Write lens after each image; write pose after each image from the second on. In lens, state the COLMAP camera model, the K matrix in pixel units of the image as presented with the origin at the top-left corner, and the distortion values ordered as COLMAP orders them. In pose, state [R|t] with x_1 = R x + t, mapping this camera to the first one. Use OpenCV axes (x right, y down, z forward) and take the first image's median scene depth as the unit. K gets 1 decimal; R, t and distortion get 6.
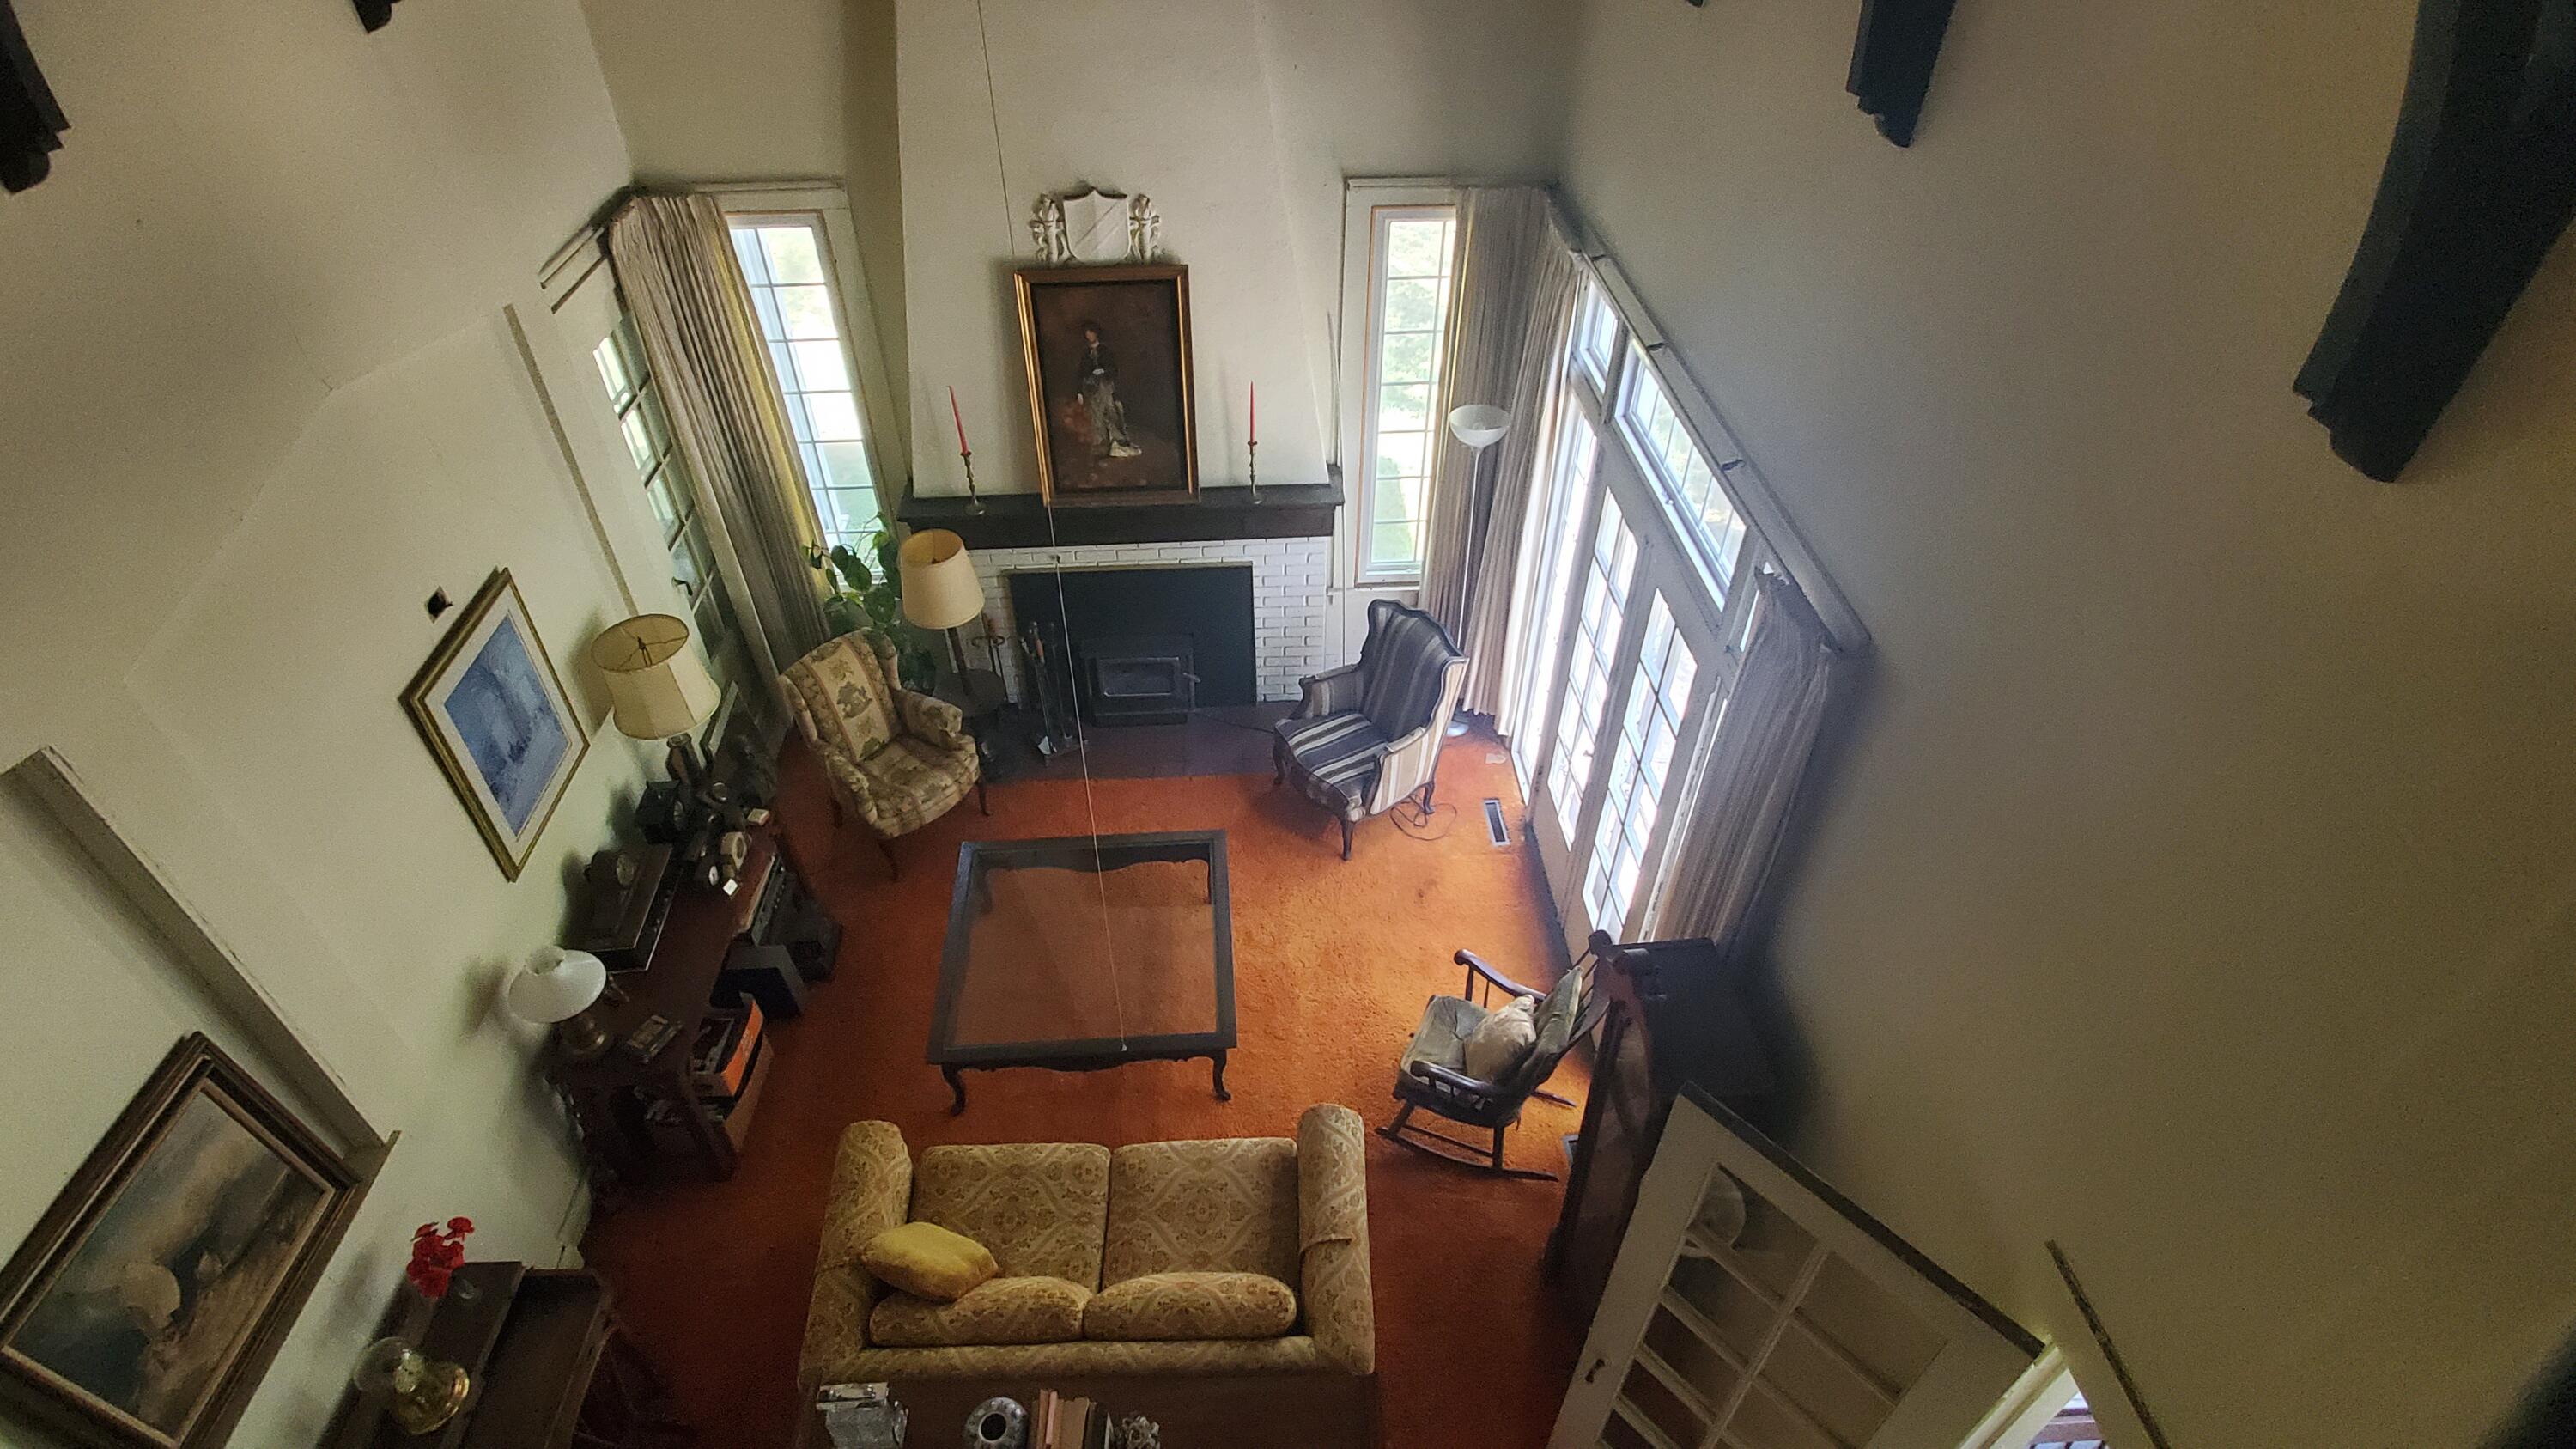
lens RADIAL K [[1219.8, 0, 1296.7], [0, 1219.8, 736.3], [0, 0, 1]] dist [0.000317, 0.000229]
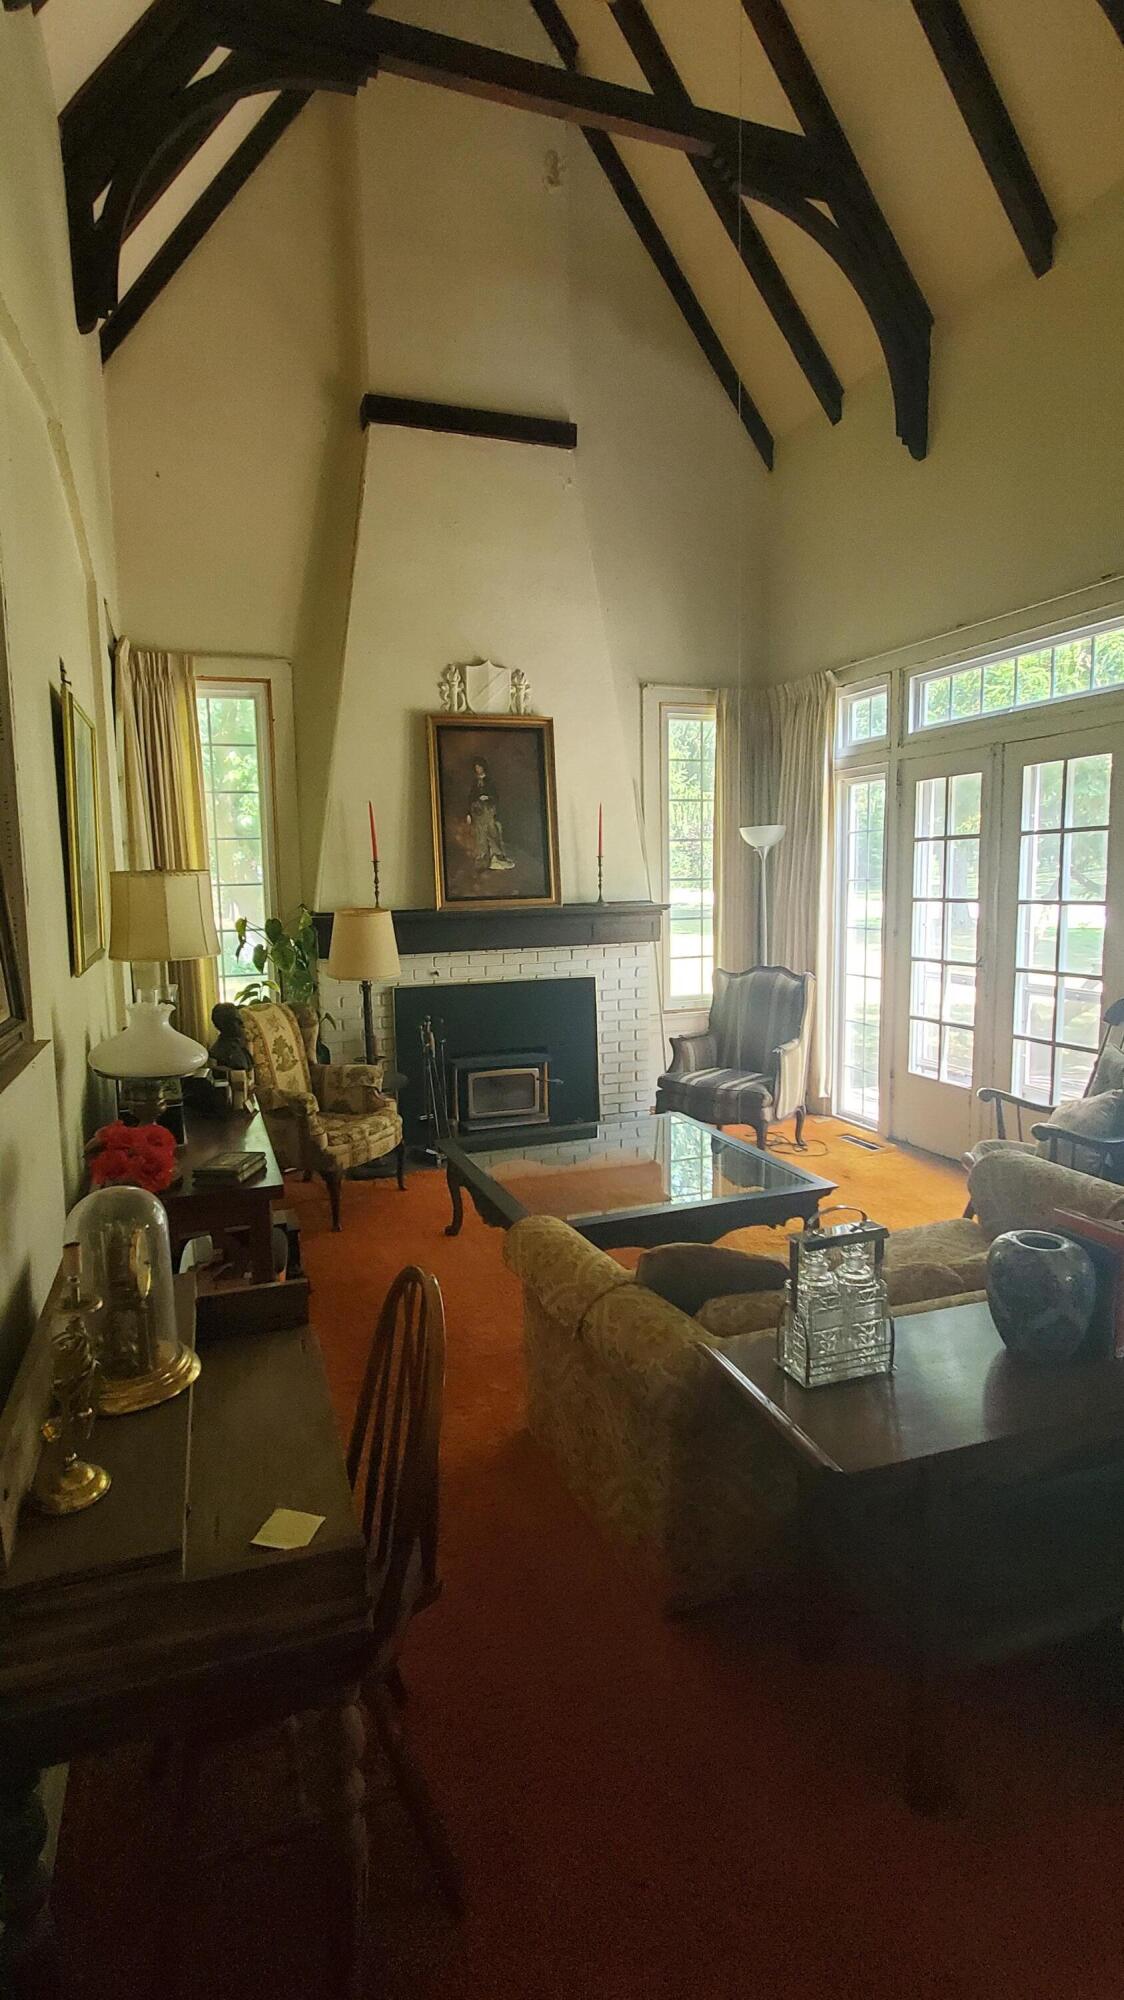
lens RADIAL K [[946.9, 0, 544.4], [0, 946.9, 986.6], [0, 0, 1]] dist [0.000317, 0.000229]
pose [[0.957350, -0.055145, 0.283621, -0.384181], [0.207171, 0.815248, -0.540787, 0.395738], [-0.201400, 0.576480, 0.791902, 0.318992]]
